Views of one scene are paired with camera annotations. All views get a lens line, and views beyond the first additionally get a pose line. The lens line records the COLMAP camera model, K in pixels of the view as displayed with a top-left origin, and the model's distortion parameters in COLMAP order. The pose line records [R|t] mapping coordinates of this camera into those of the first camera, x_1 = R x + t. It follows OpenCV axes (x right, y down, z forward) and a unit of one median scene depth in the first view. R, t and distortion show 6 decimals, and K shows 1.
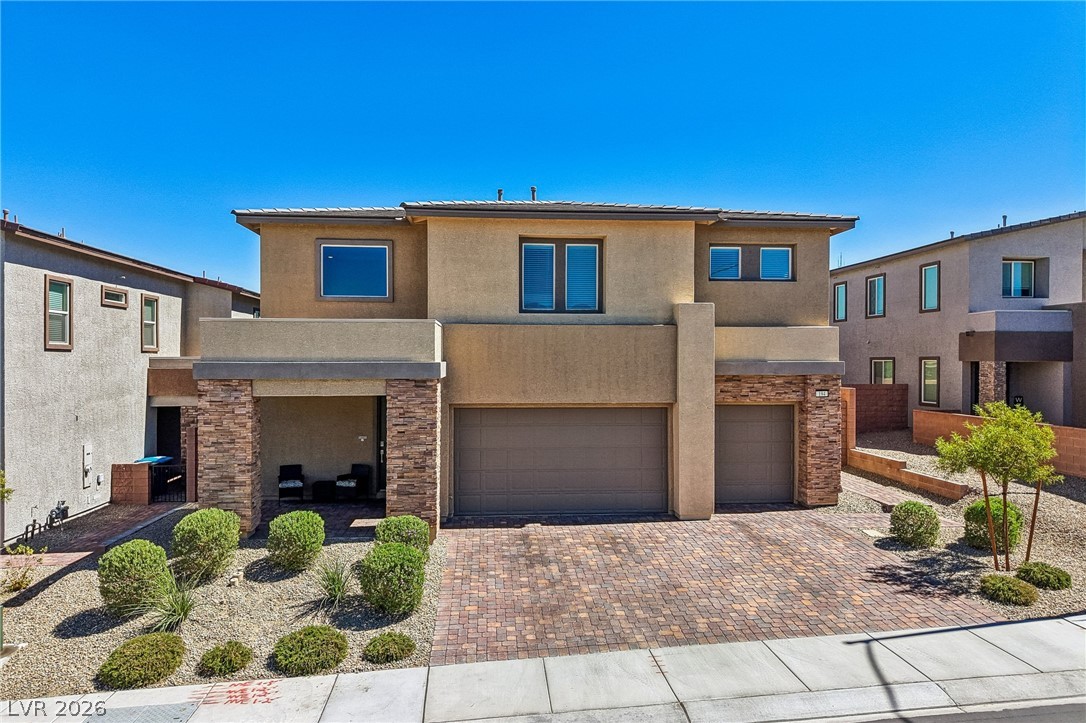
lens RADIAL K [[741.8, 0, 548.1], [0, 741.8, 363.2], [0, 0, 1]] dist [0.028225, -0.026167]
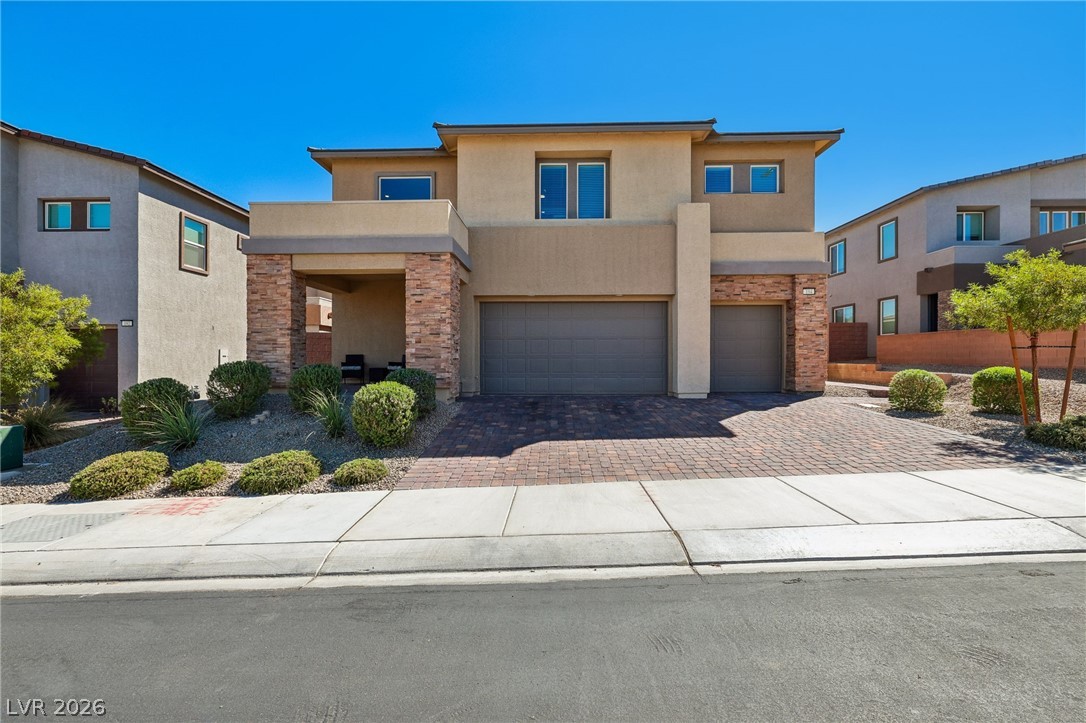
lens RADIAL K [[458.2, 0, 543.0], [0, 458.2, 362.7], [0, 0, 1]] dist [-0.002104, 0.001327]
pose [[0.993195, -0.002106, -0.116445, 0.053863], [0.001710, 0.999992, -0.003502, 0.154205], [0.116451, 0.003279, 0.993191, 0.283123]]
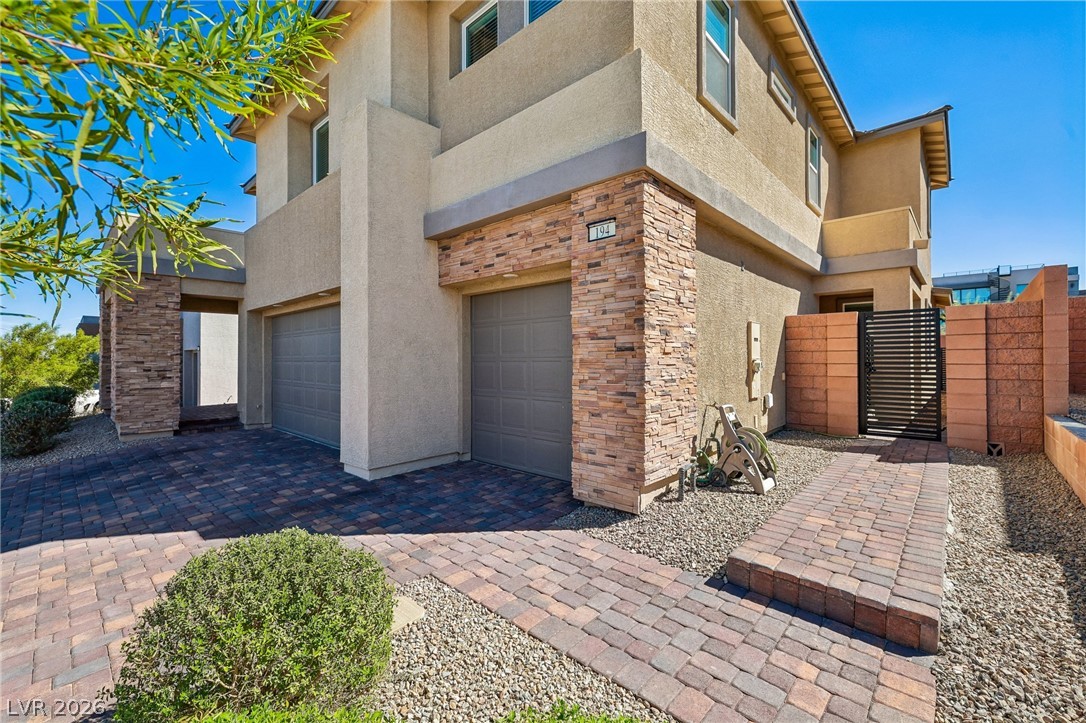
lens RADIAL K [[458.2, 0, 542.0], [0, 458.2, 357.6], [0, 0, 1]] dist [-0.002104, 0.001327]
pose [[0.669287, -0.011939, -0.742908, 0.548262], [0.013132, 0.999905, -0.004238, 0.114308], [0.742888, -0.006919, 0.669380, 0.835881]]
